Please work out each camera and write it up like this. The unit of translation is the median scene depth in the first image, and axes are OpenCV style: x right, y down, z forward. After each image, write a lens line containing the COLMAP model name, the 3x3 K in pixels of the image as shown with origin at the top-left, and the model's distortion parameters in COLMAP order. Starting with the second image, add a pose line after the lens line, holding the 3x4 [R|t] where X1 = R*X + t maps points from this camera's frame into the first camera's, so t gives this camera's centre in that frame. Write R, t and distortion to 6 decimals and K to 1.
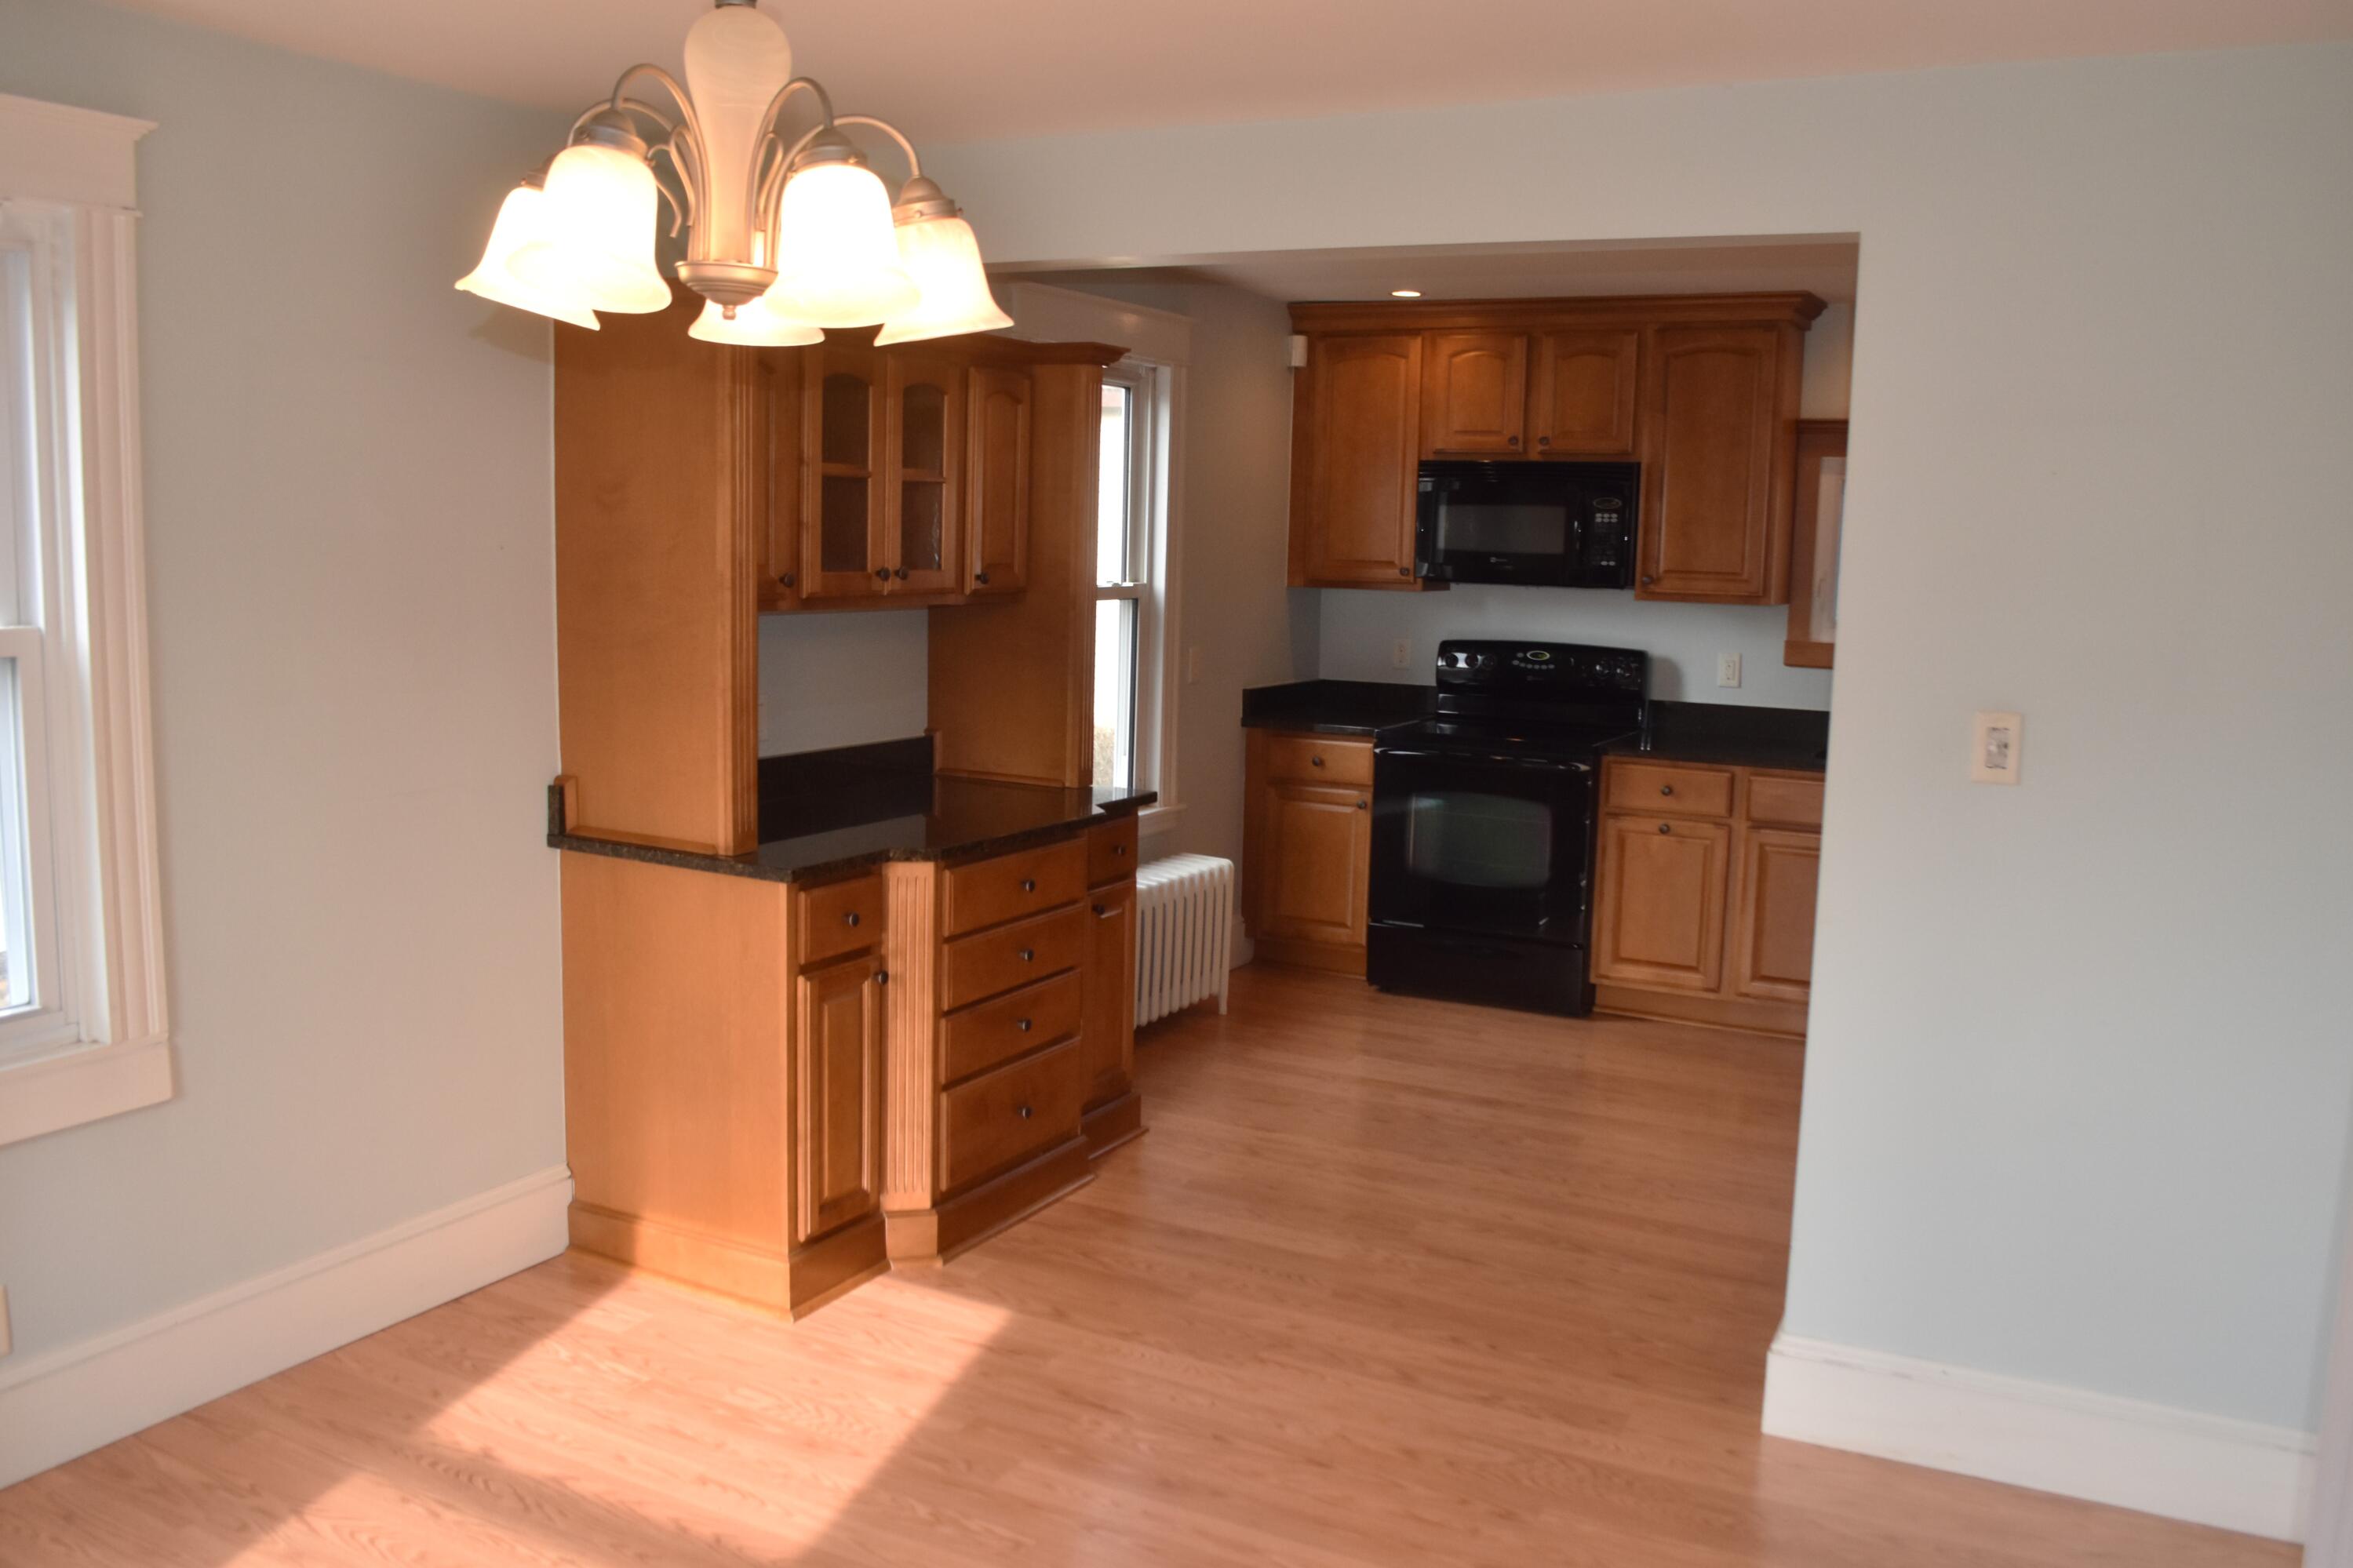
lens RADIAL K [[1898.0, 0, 1183.8], [0, 1898.0, 793.6], [0, 0, 1]] dist [-0.084712, 0.012955]
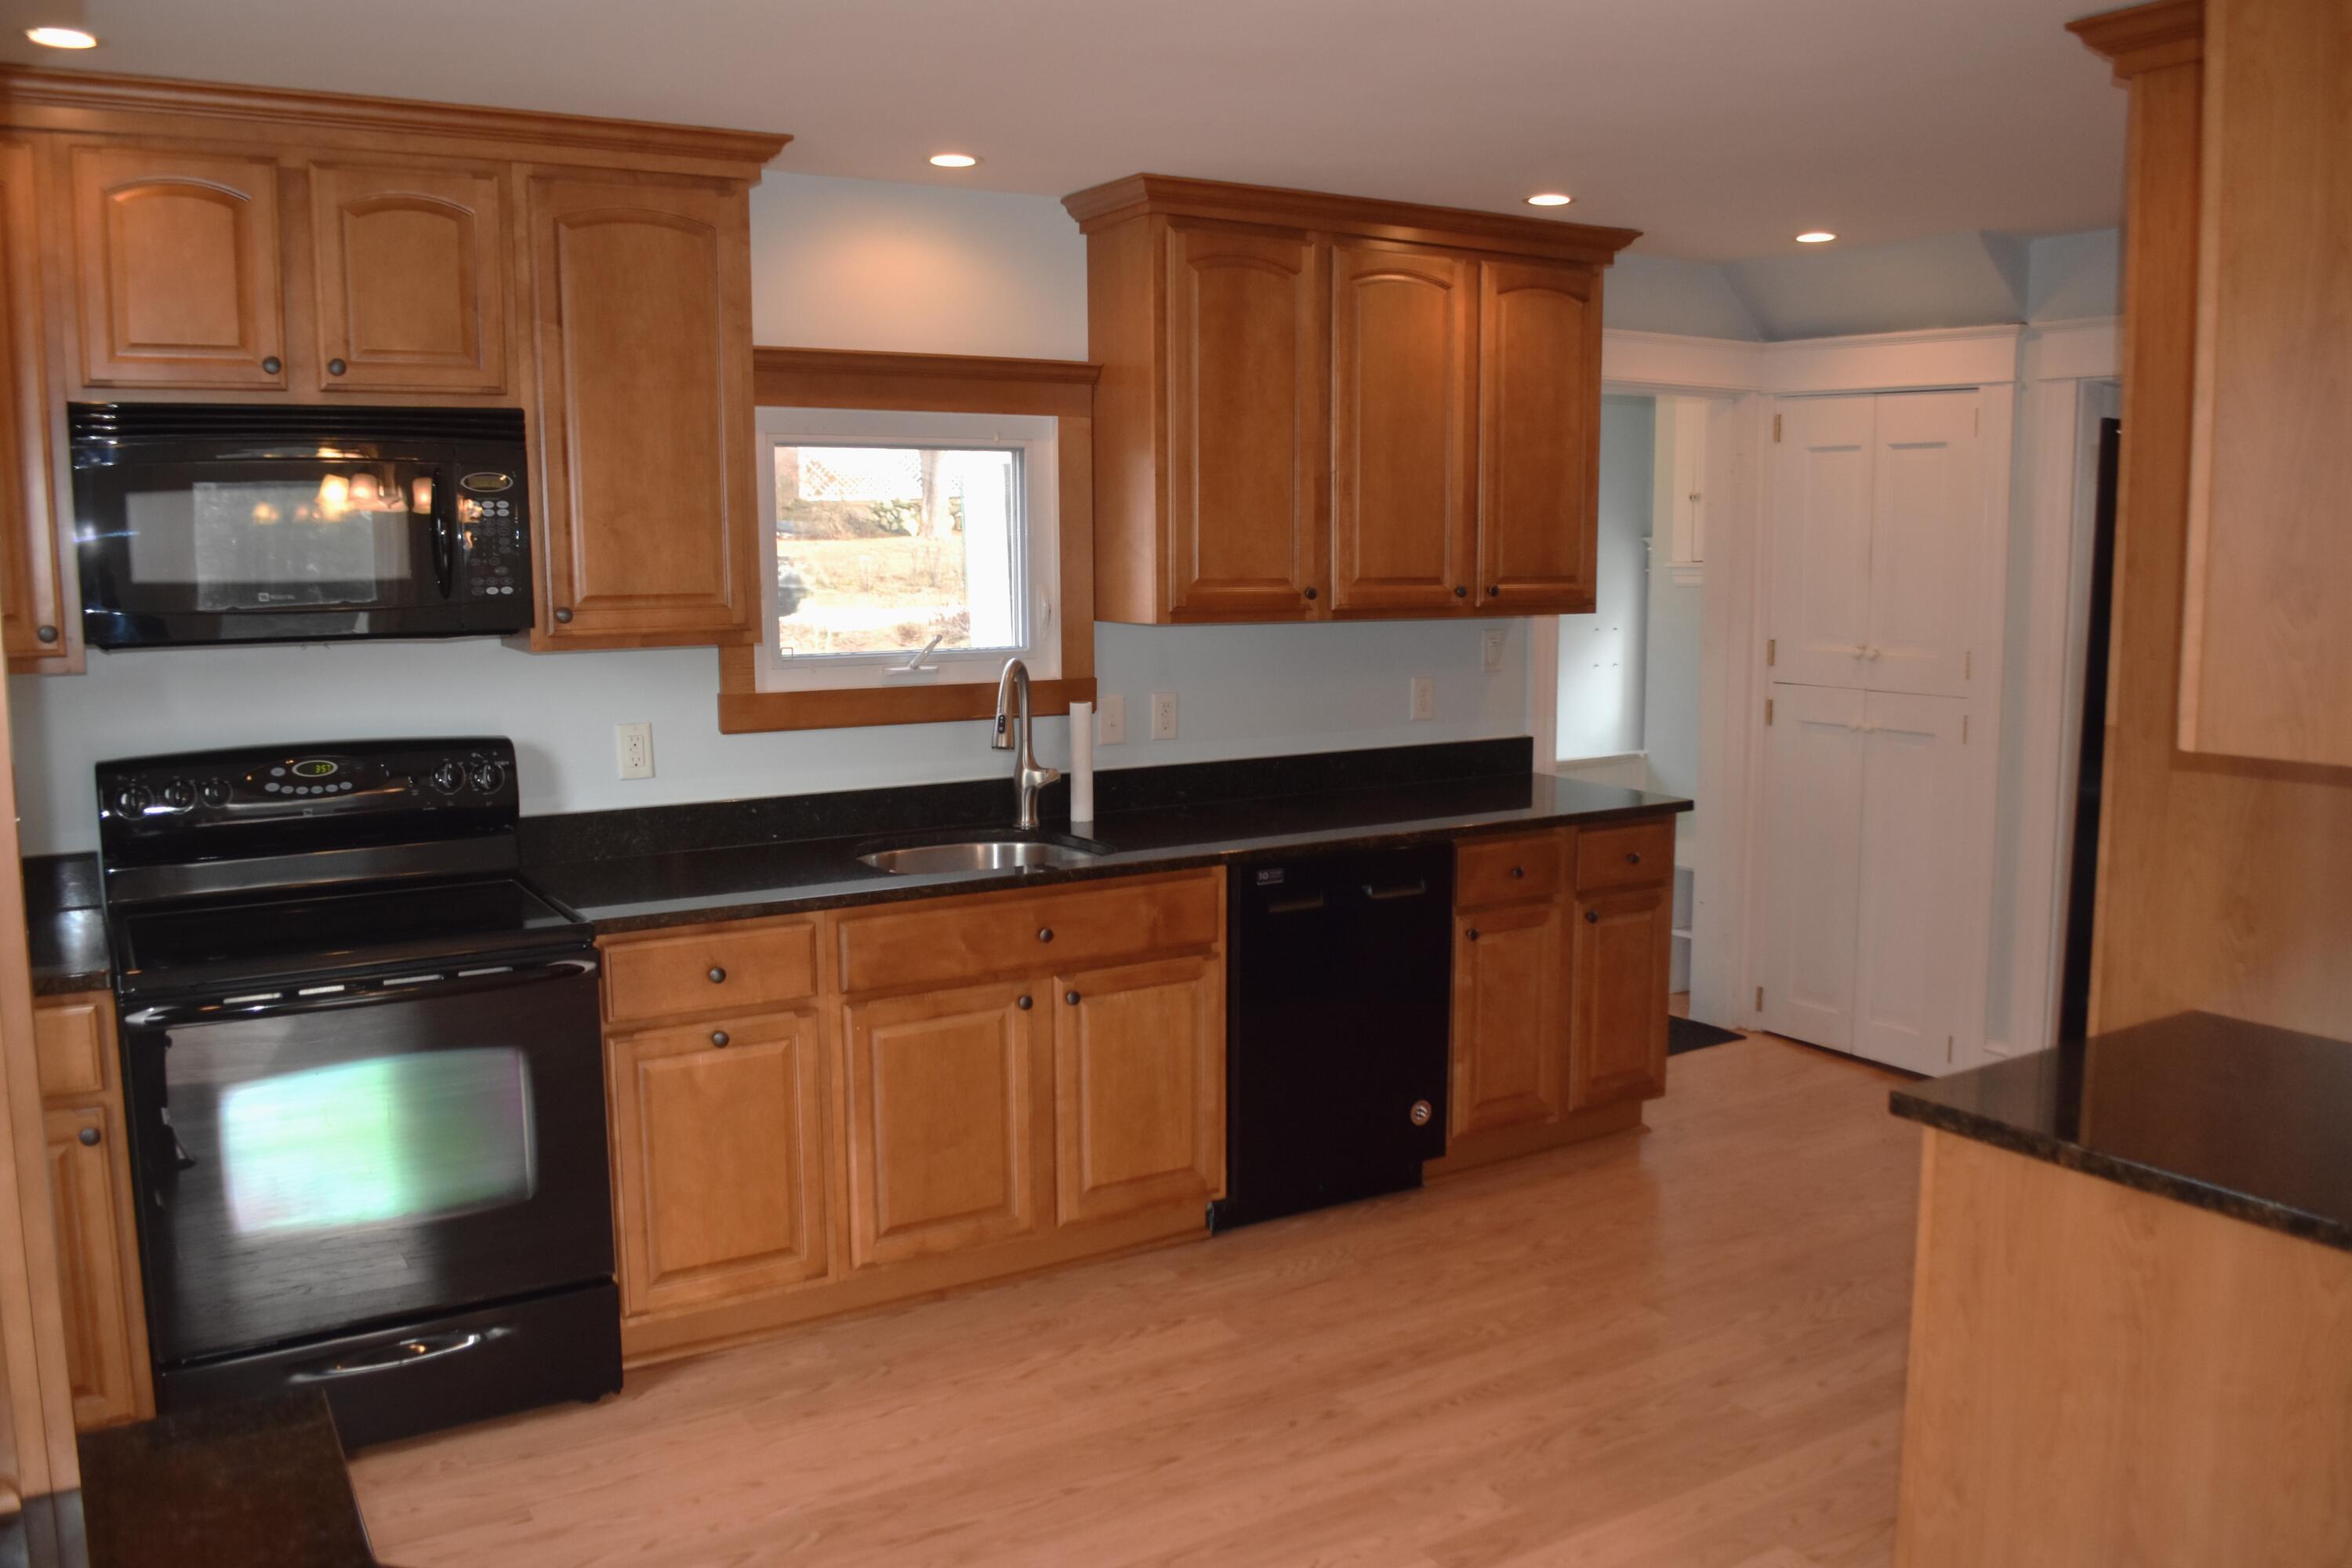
lens RADIAL K [[1947.1, 0, 1182.6], [0, 1947.1, 776.6], [0, 0, 1]] dist [-0.058926, -0.001222]
pose [[0.502341, -0.135769, 0.853944, -0.173630], [0.136627, 0.987652, 0.076655, -0.087160], [-0.853807, 0.078165, 0.514688, 0.559997]]
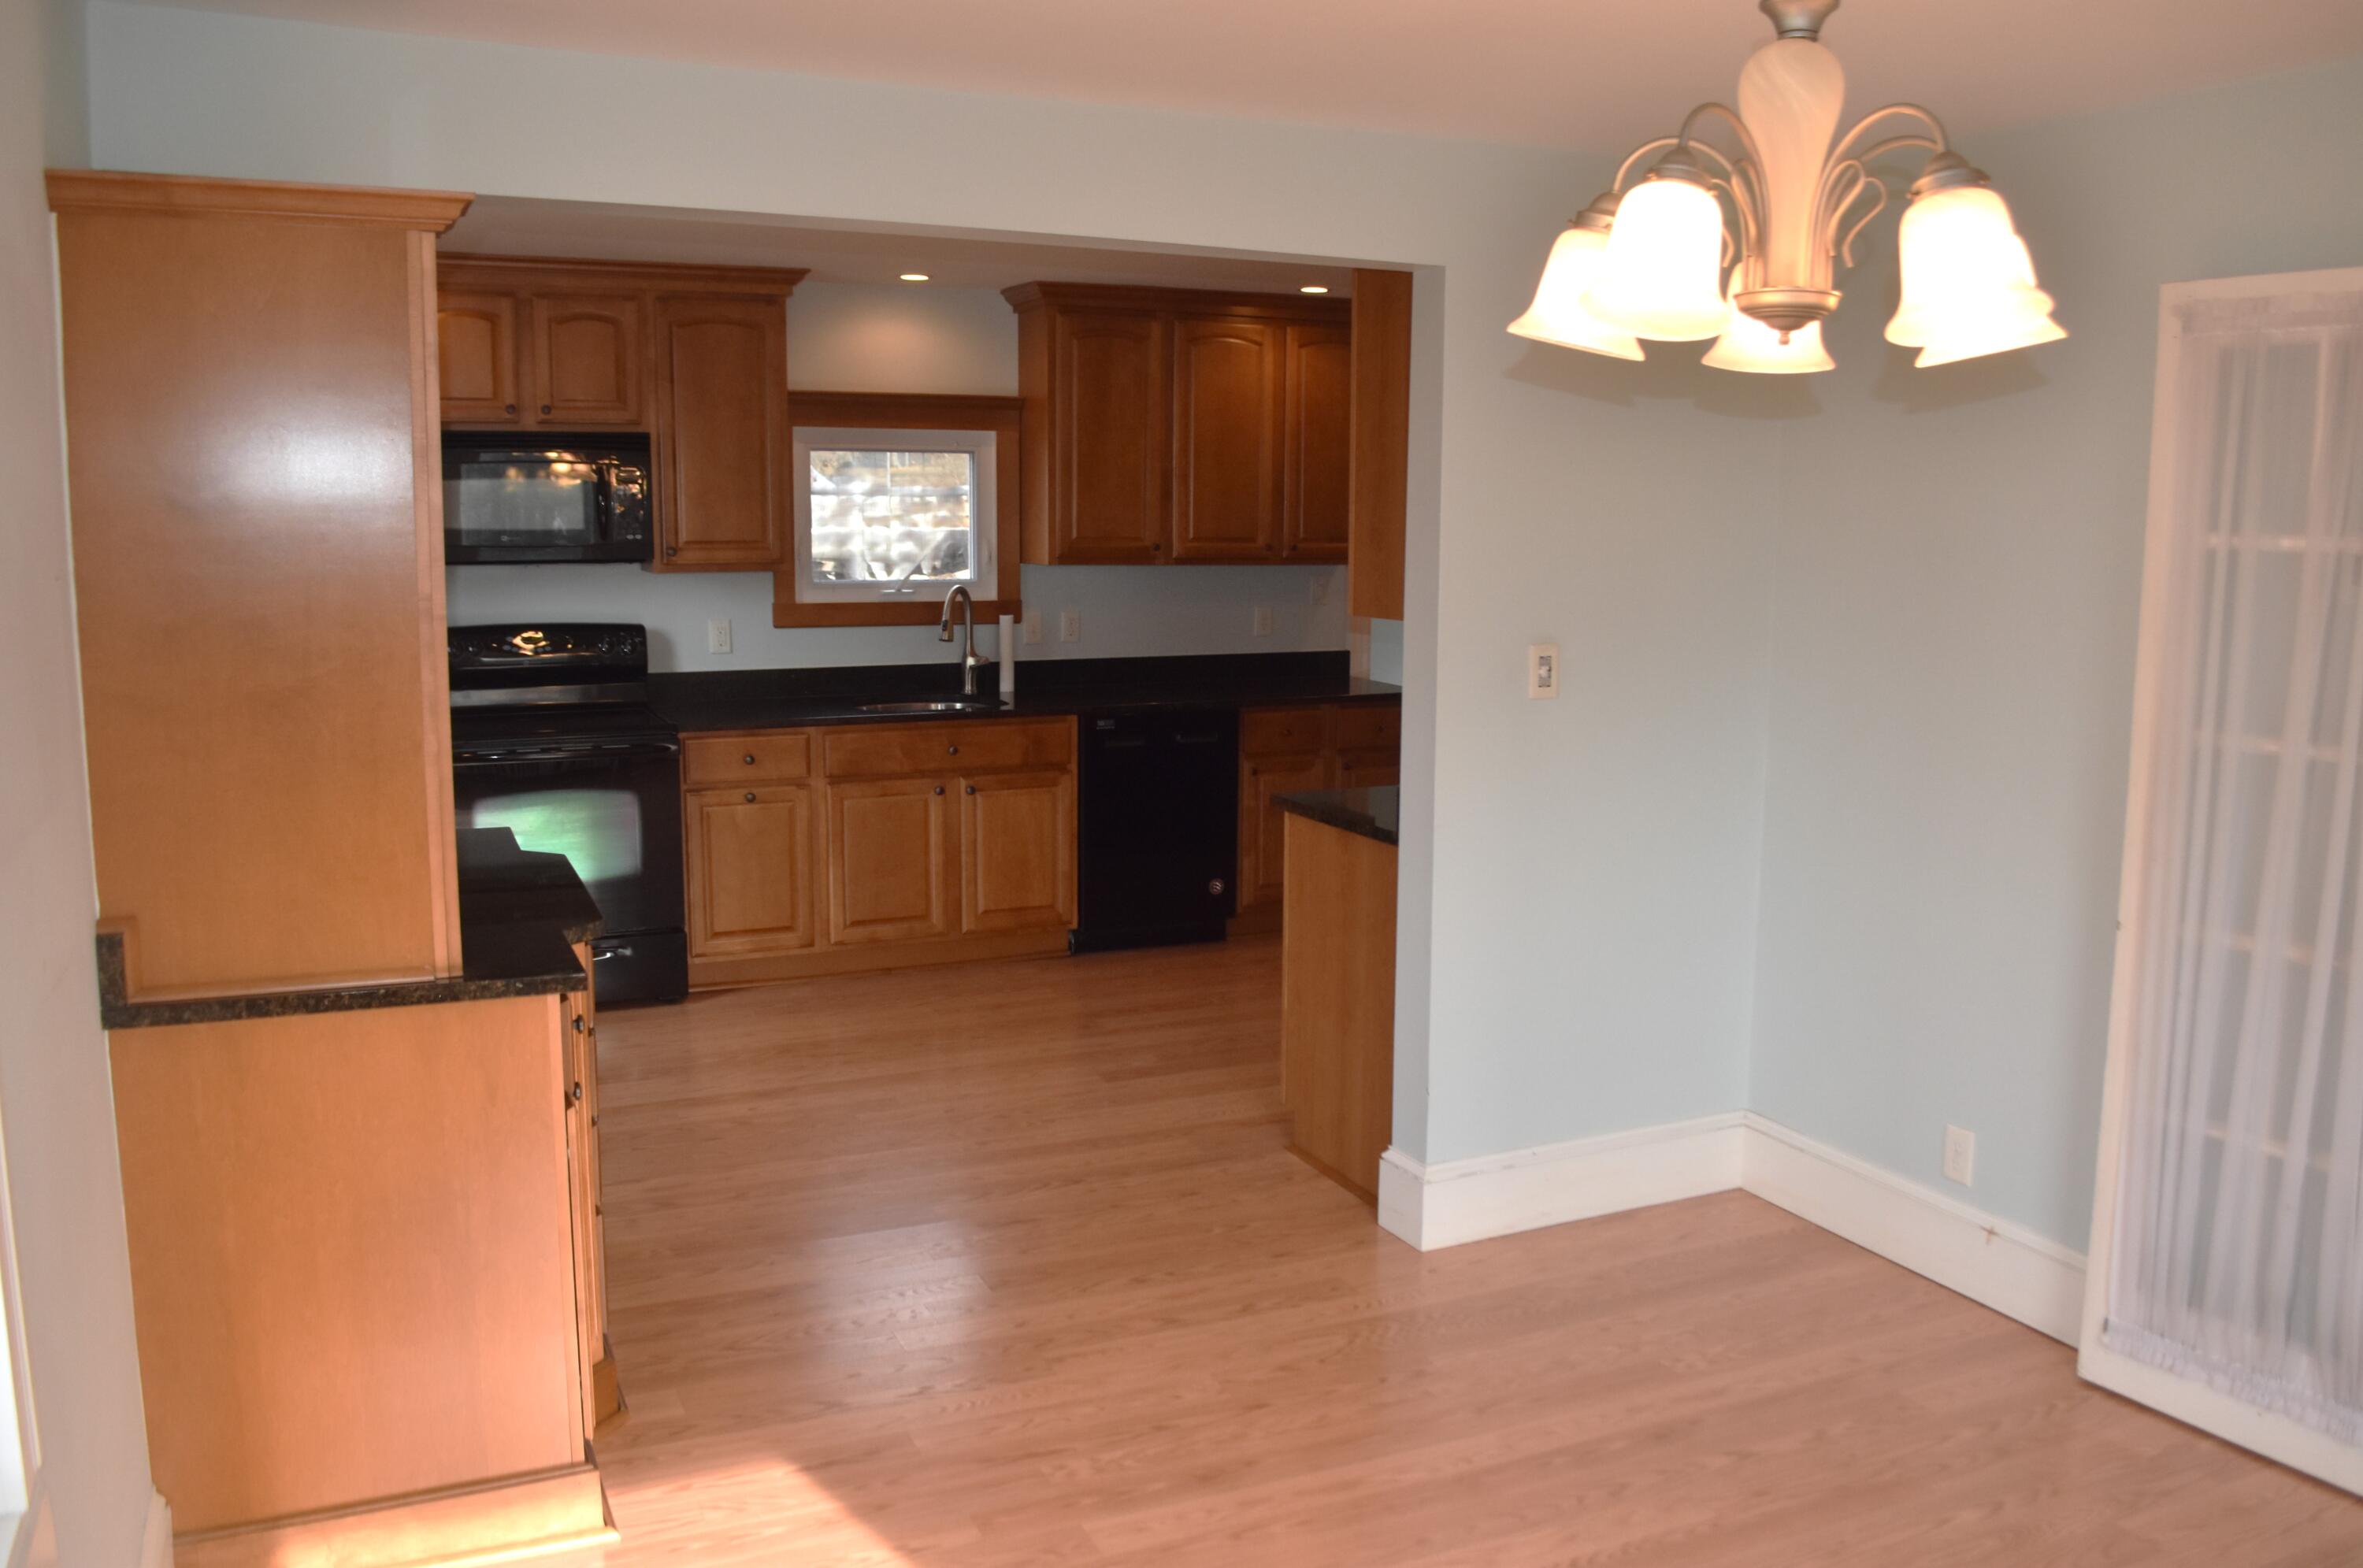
lens RADIAL K [[1942.1, 0, 1117.1], [0, 1942.1, 735.3], [0, 0, 1]] dist [-0.011937, -0.001712]
pose [[0.622303, -0.118344, 0.773779, -0.421449], [0.120623, 0.991196, 0.054587, -0.046981], [-0.773427, 0.059366, 0.631099, 0.189525]]
